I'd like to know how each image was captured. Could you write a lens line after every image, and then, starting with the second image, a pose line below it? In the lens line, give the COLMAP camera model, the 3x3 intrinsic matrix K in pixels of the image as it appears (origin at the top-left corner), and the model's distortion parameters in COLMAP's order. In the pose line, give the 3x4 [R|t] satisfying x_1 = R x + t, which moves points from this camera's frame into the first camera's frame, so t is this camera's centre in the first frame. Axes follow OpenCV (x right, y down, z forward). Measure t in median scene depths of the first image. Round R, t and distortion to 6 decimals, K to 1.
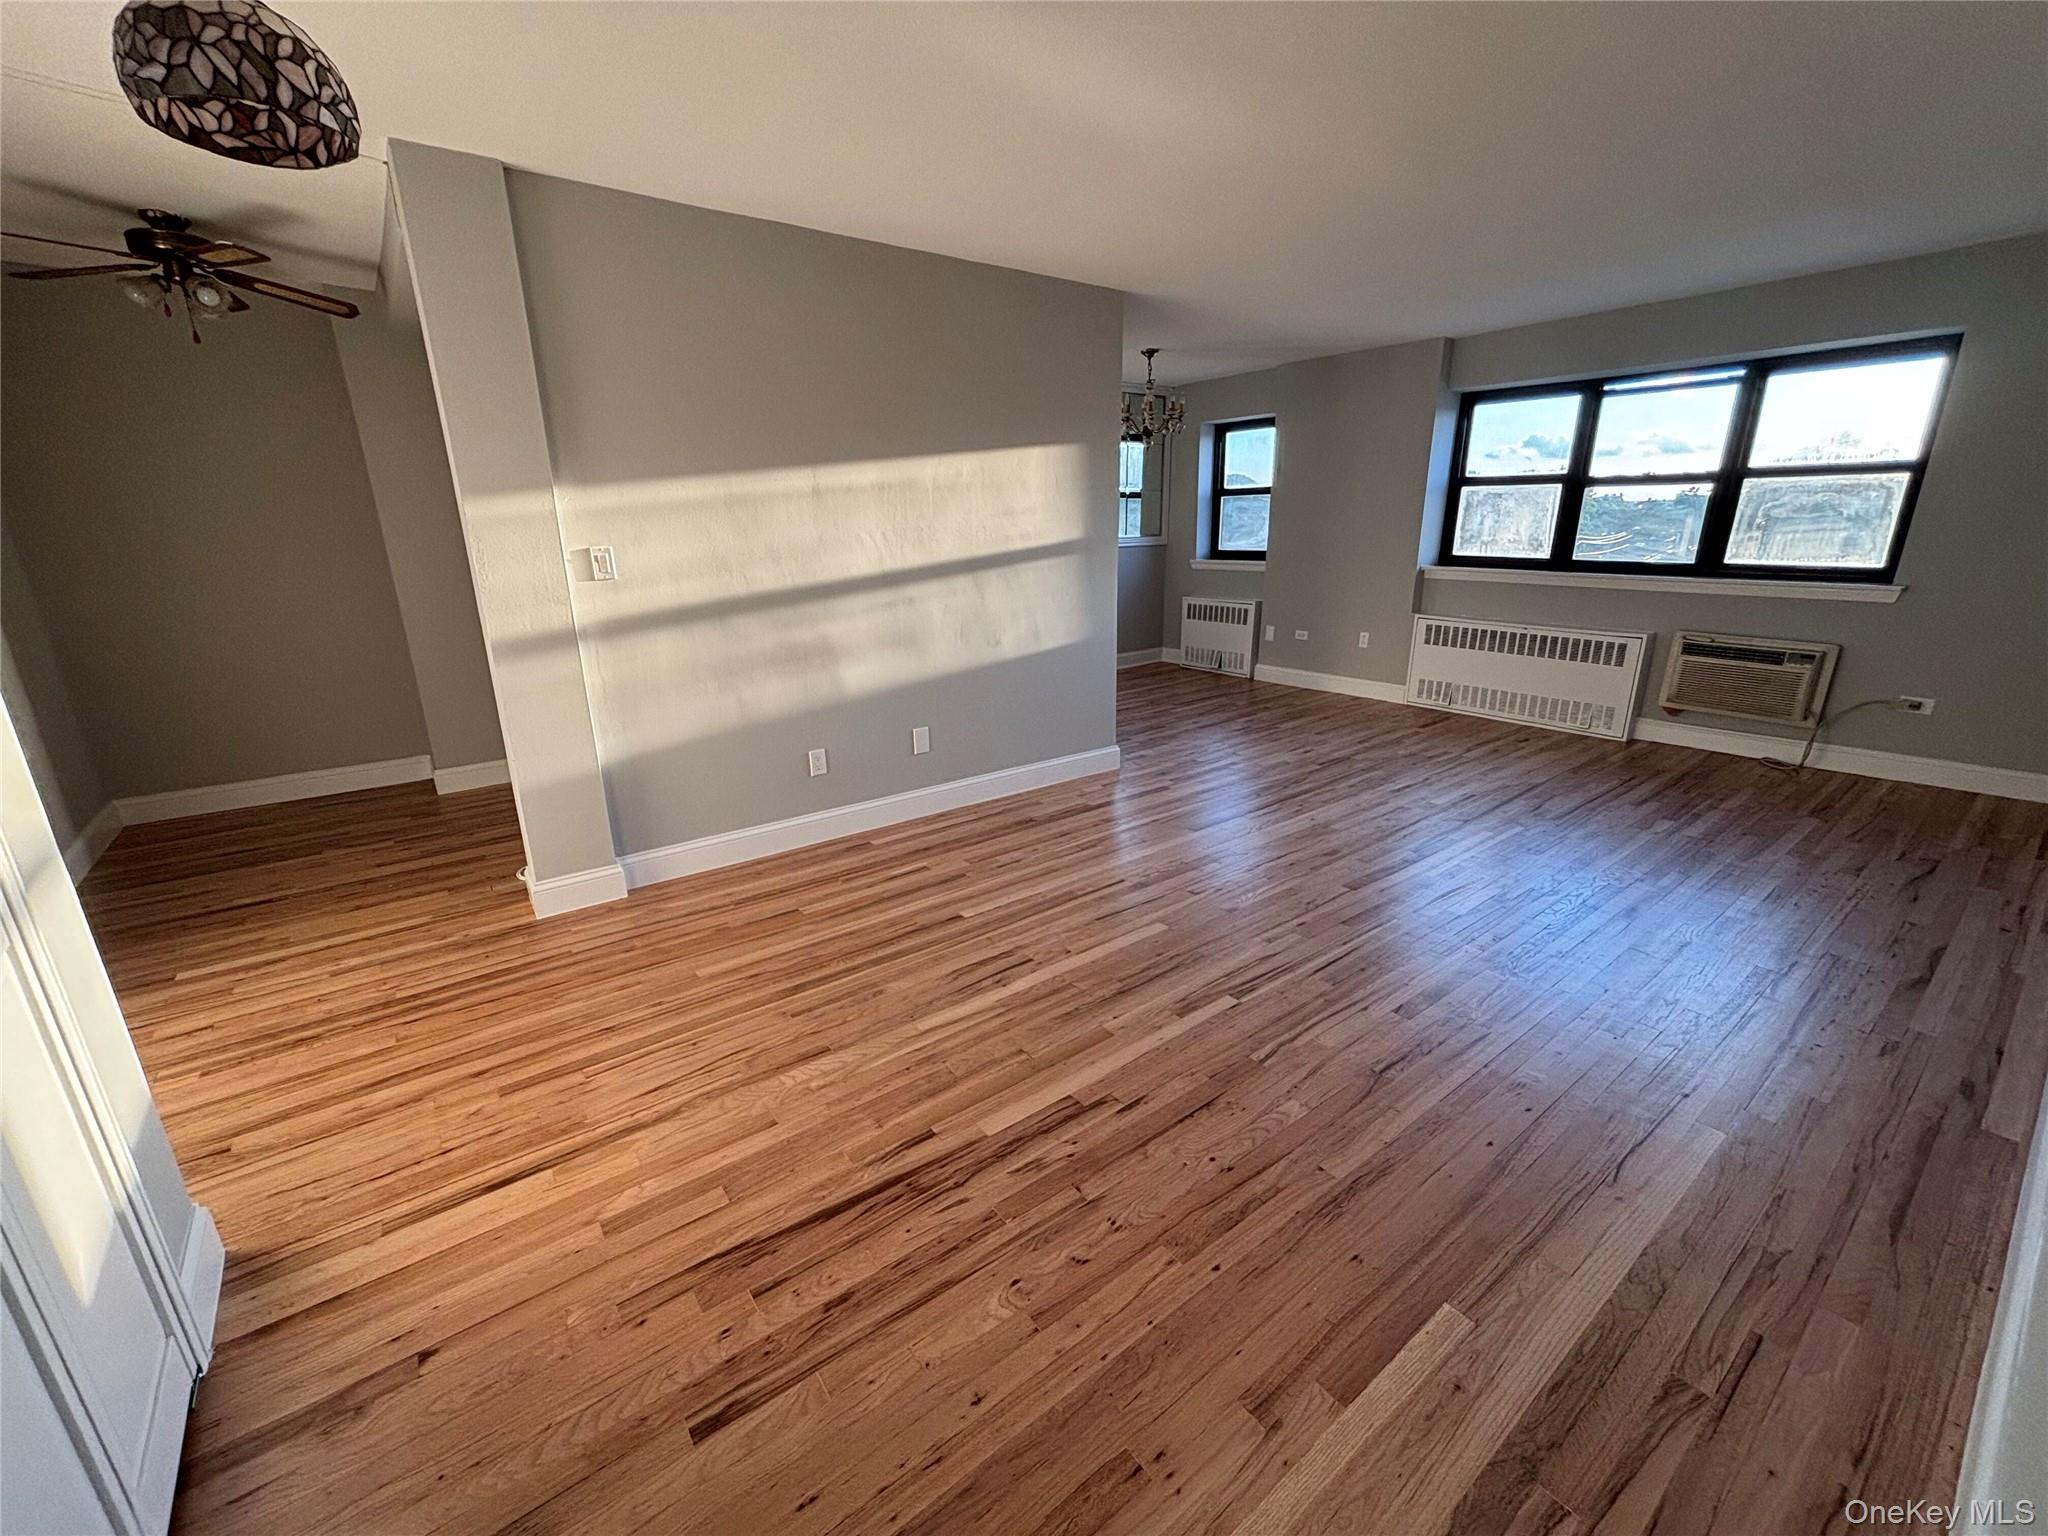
lens RADIAL K [[833.0, 0, 1021.3], [0, 833.0, 768.6], [0, 0, 1]] dist [0.000243, 0.000336]
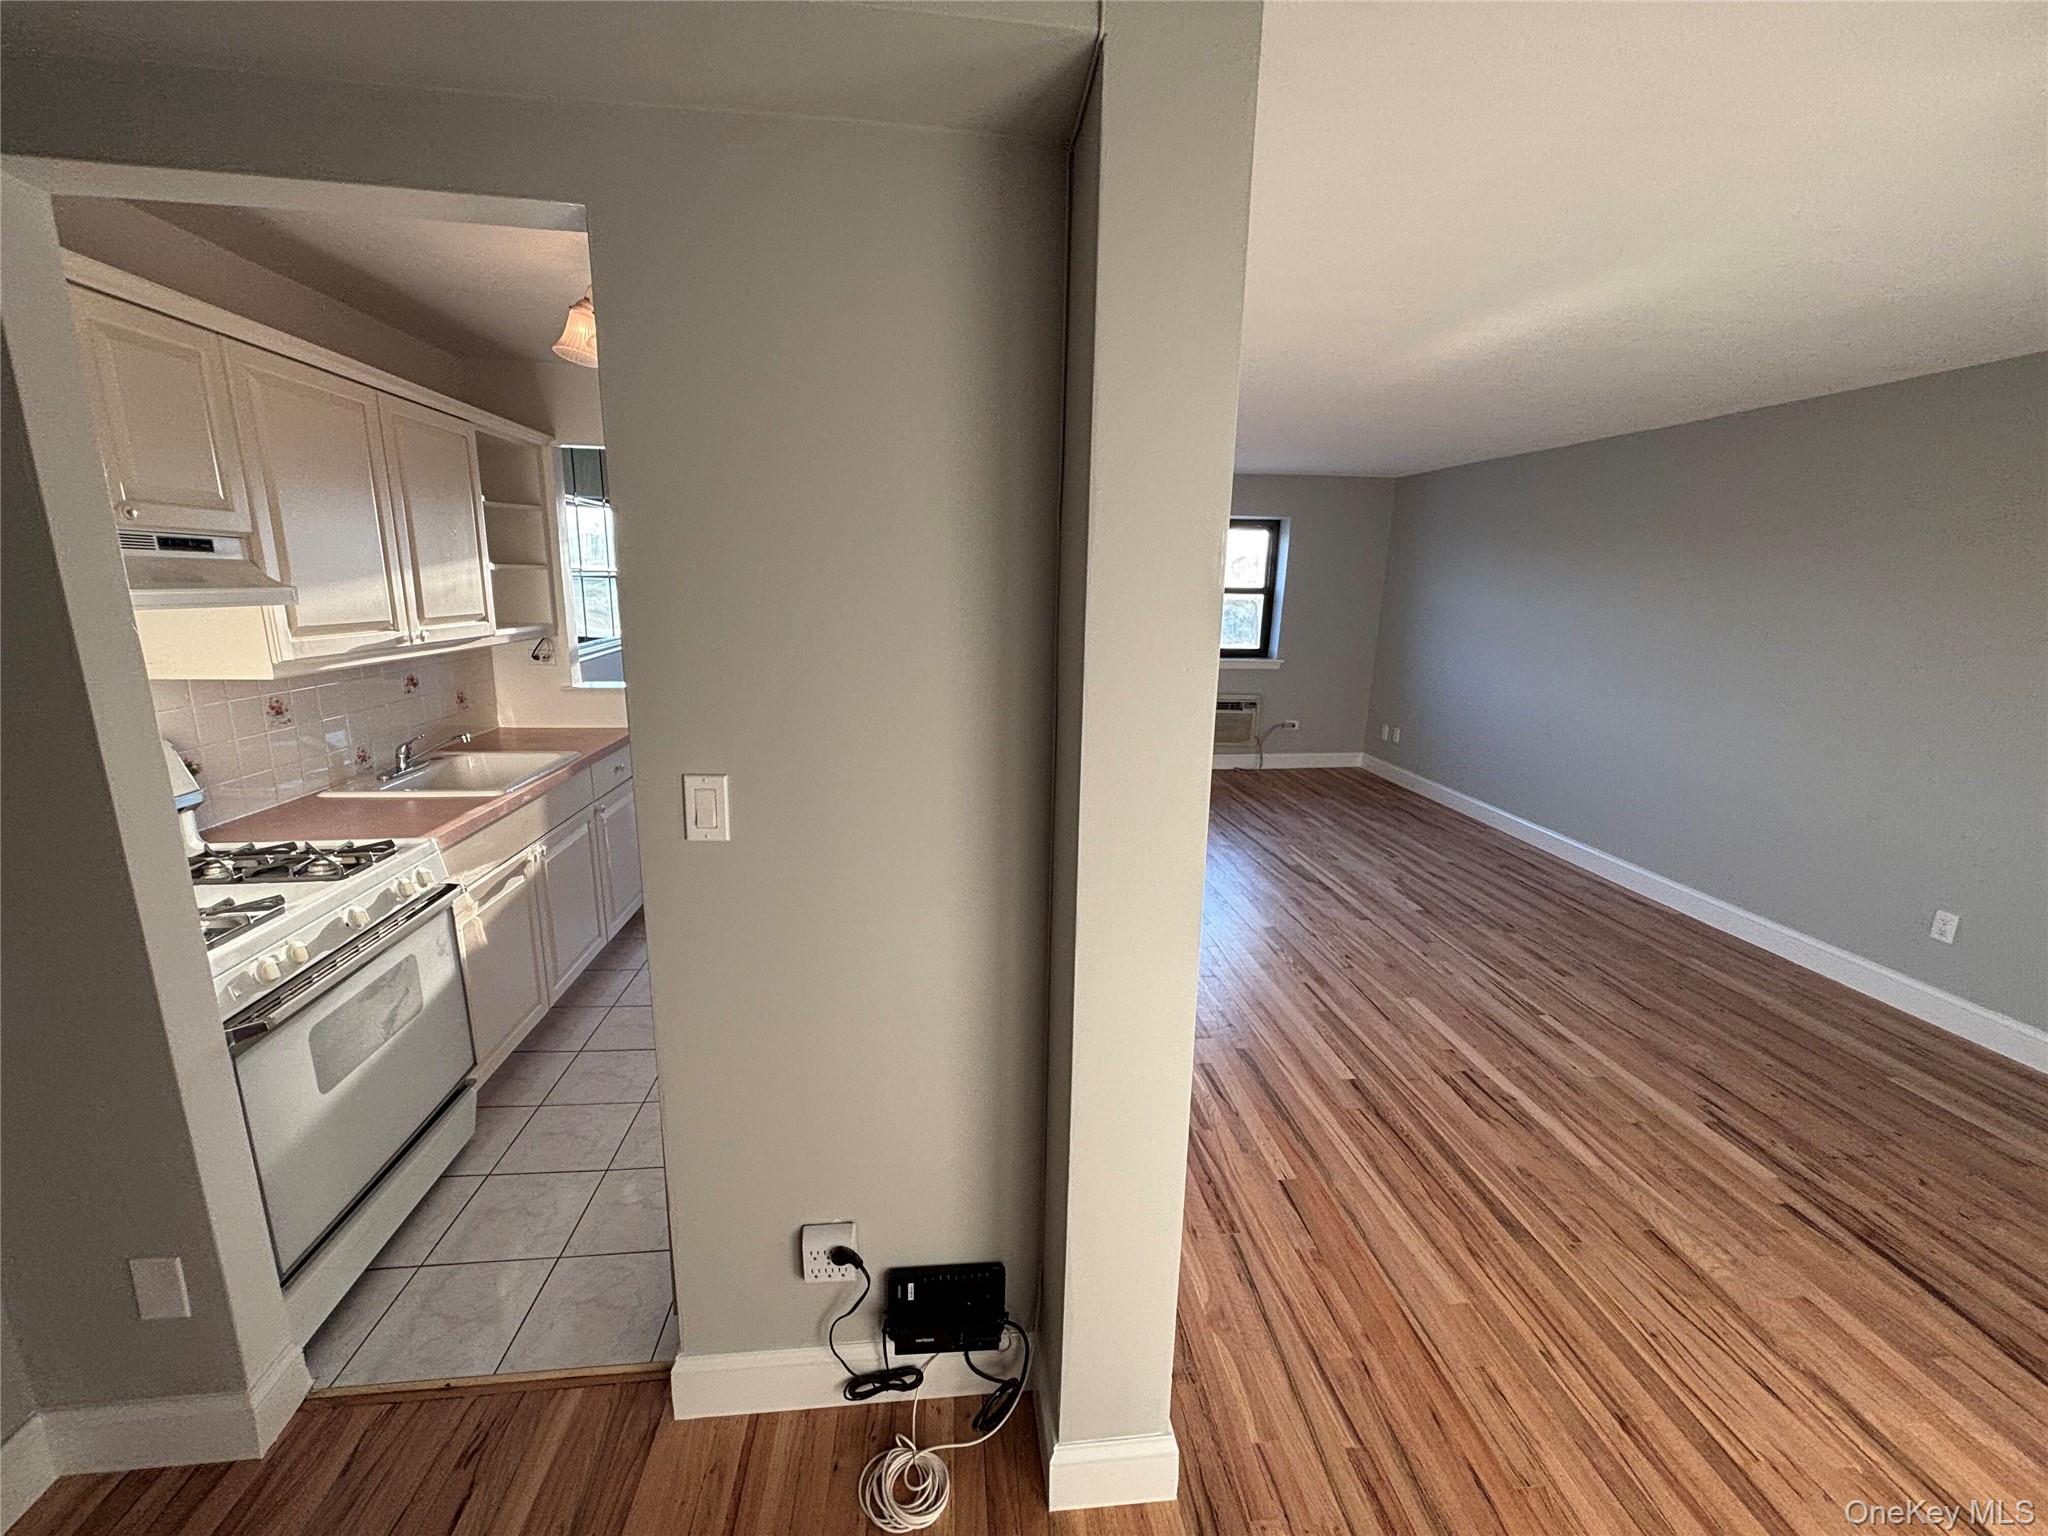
lens RADIAL K [[833.0, 0, 1025.3], [0, 833.0, 767.0], [0, 0, 1]] dist [0.000243, 0.000336]
pose [[0.509289, -0.166629, 0.844310, -0.862110], [0.221440, 0.973416, 0.058536, -0.259677], [-0.831618, 0.157152, 0.532648, 0.659200]]
